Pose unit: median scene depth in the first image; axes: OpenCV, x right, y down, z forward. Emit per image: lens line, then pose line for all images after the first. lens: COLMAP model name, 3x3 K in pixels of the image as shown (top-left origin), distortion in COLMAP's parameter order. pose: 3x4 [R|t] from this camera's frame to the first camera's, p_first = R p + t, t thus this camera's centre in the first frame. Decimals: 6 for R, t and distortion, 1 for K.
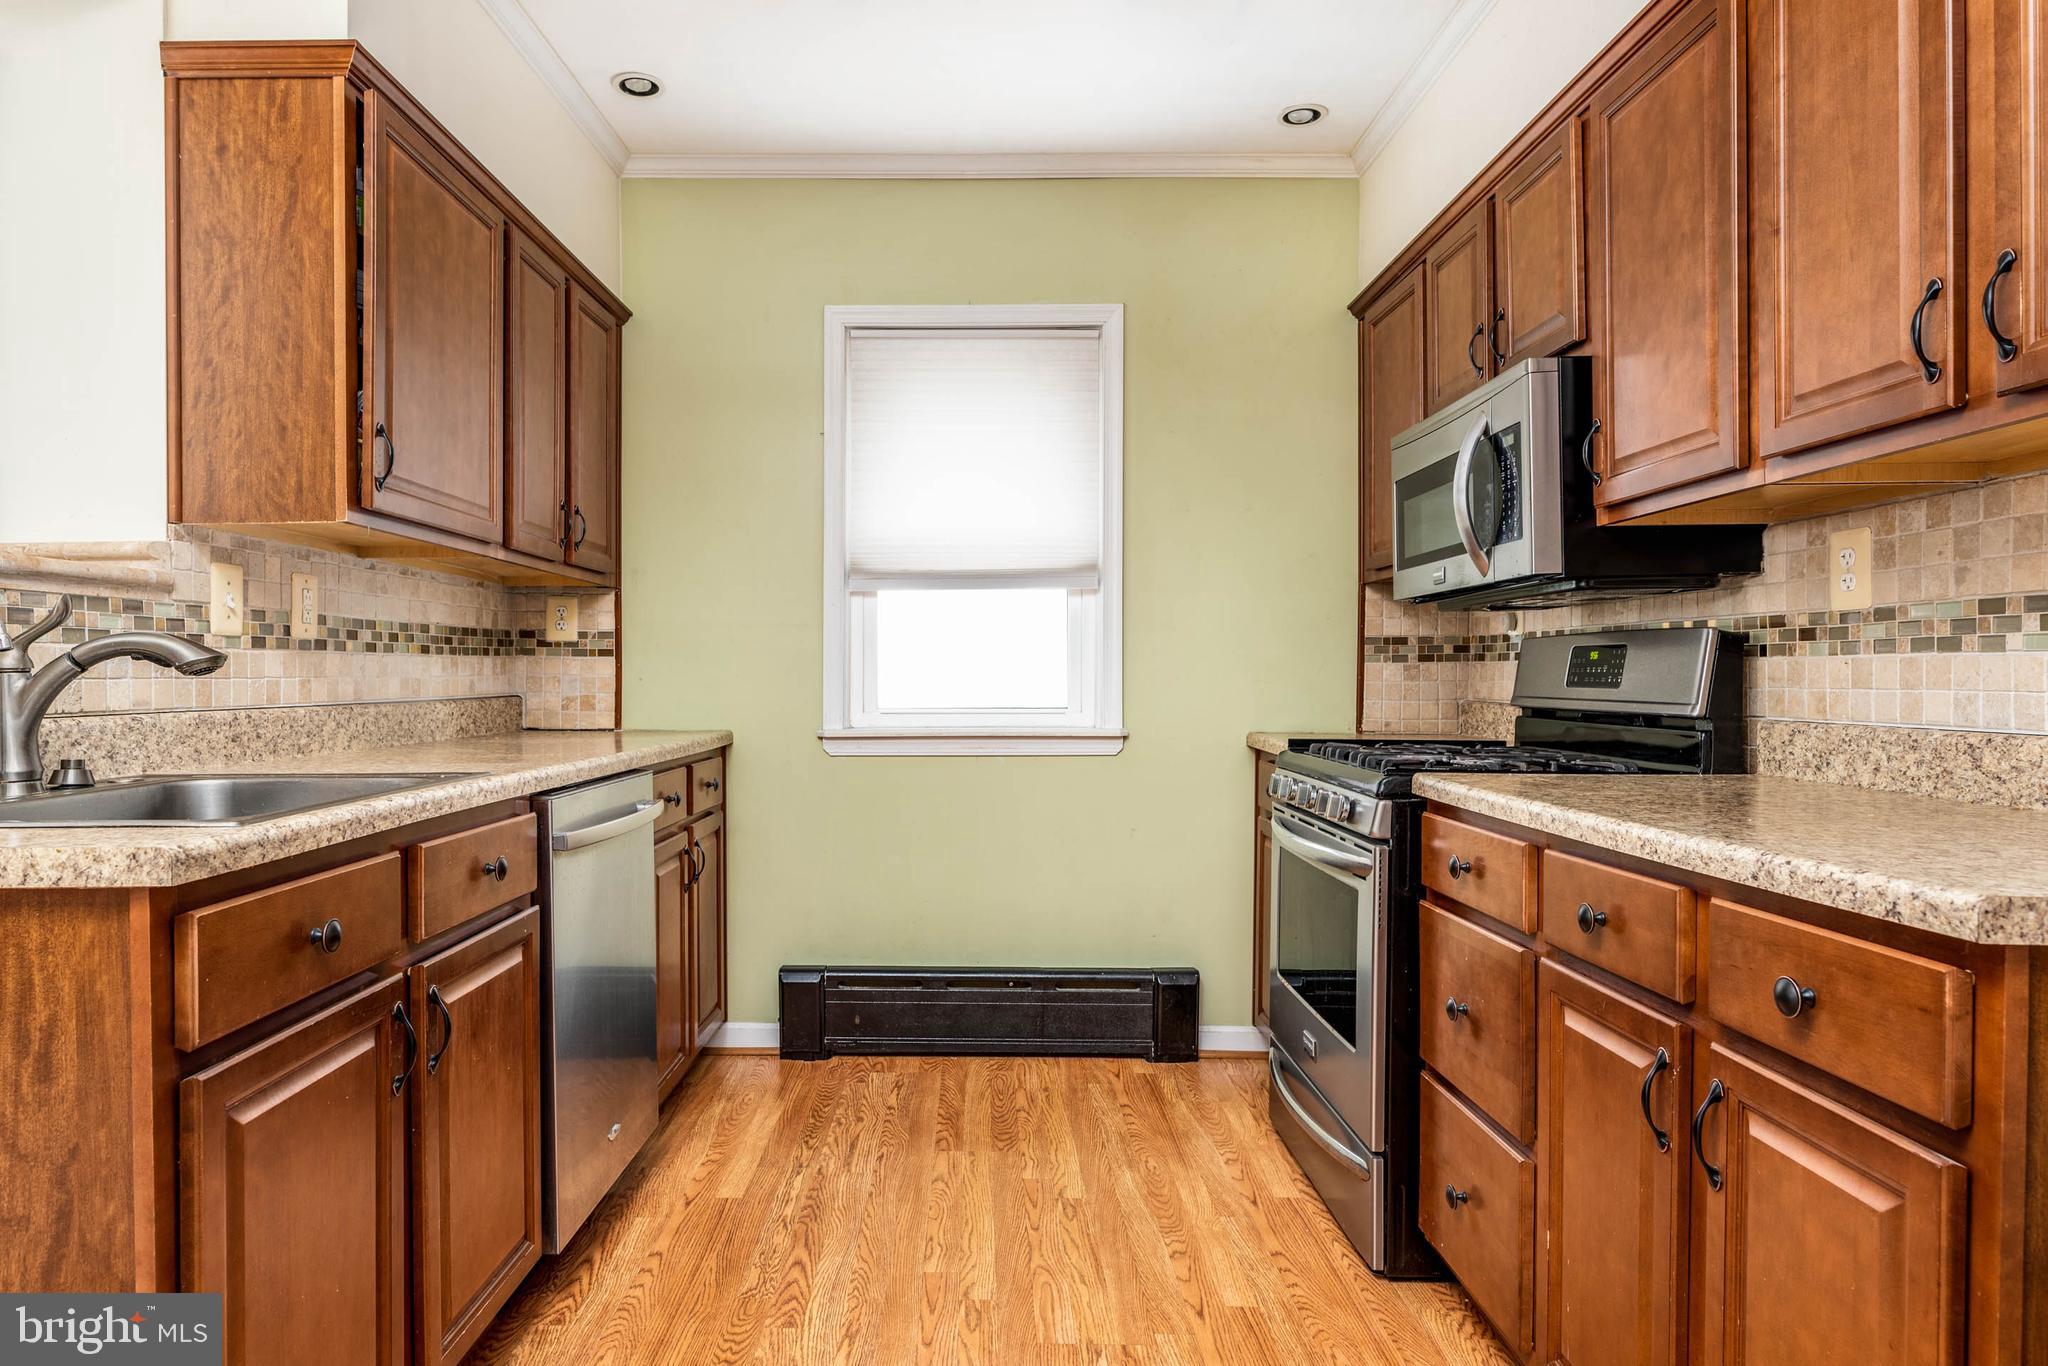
lens RADIAL K [[1148.9, 0, 1014.5], [0, 1148.9, 677.5], [0, 0, 1]] dist [0.004218, 0.000222]
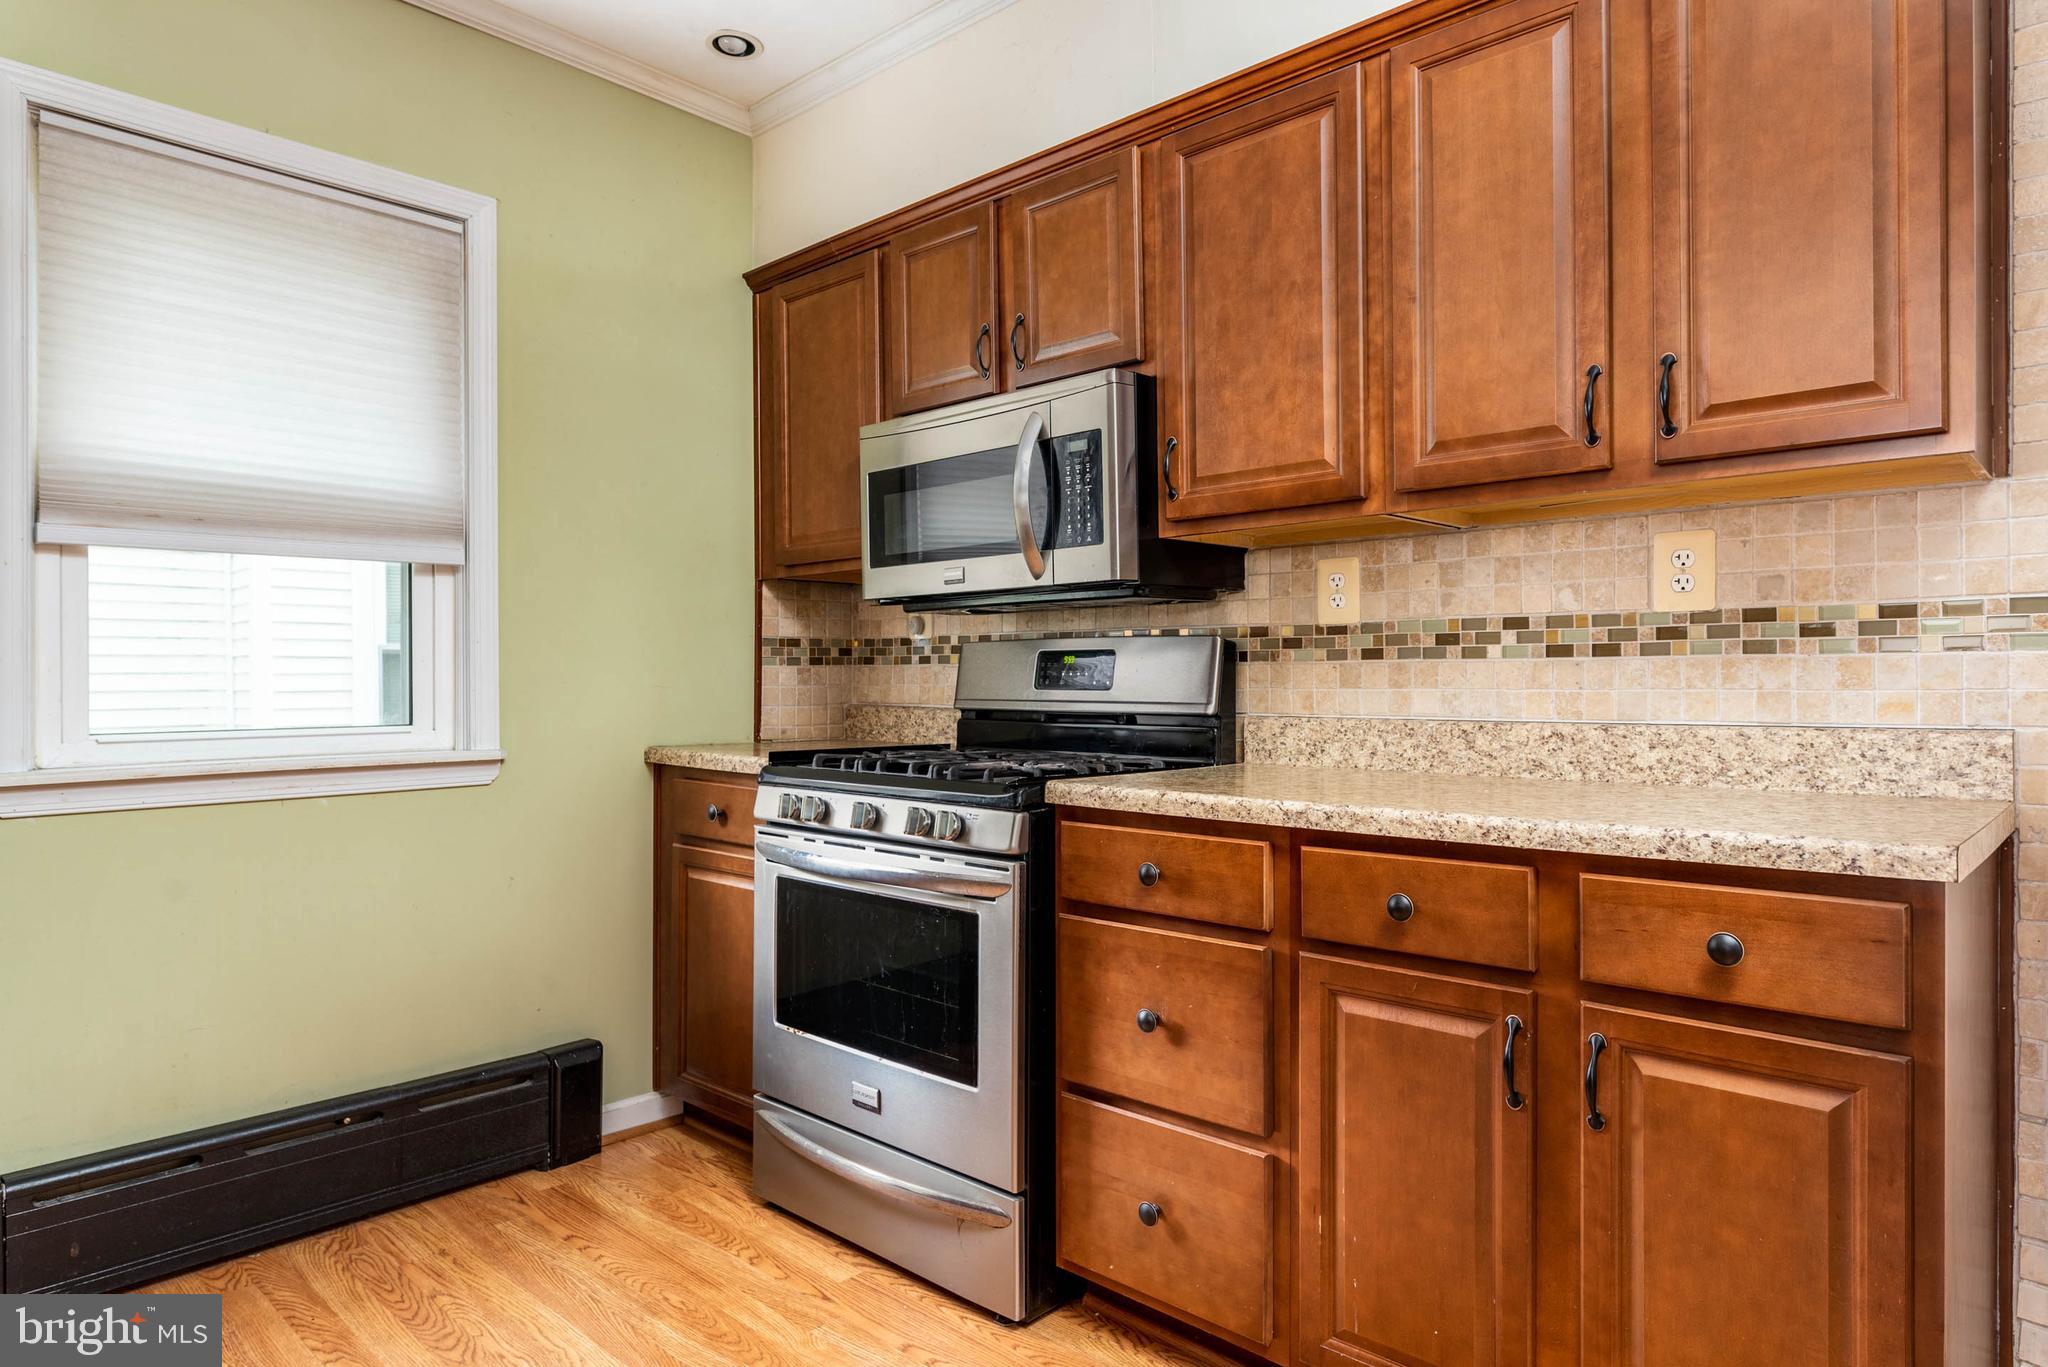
lens RADIAL K [[1148.9, 0, 1014.5], [0, 1148.9, 678.0], [0, 0, 1]] dist [0.004218, 0.000222]
pose [[0.706506, -0.001755, 0.707705, -0.344366], [0.004219, 0.999990, -0.001731, -0.000648], [-0.707695, 0.004209, 0.706506, 0.348101]]
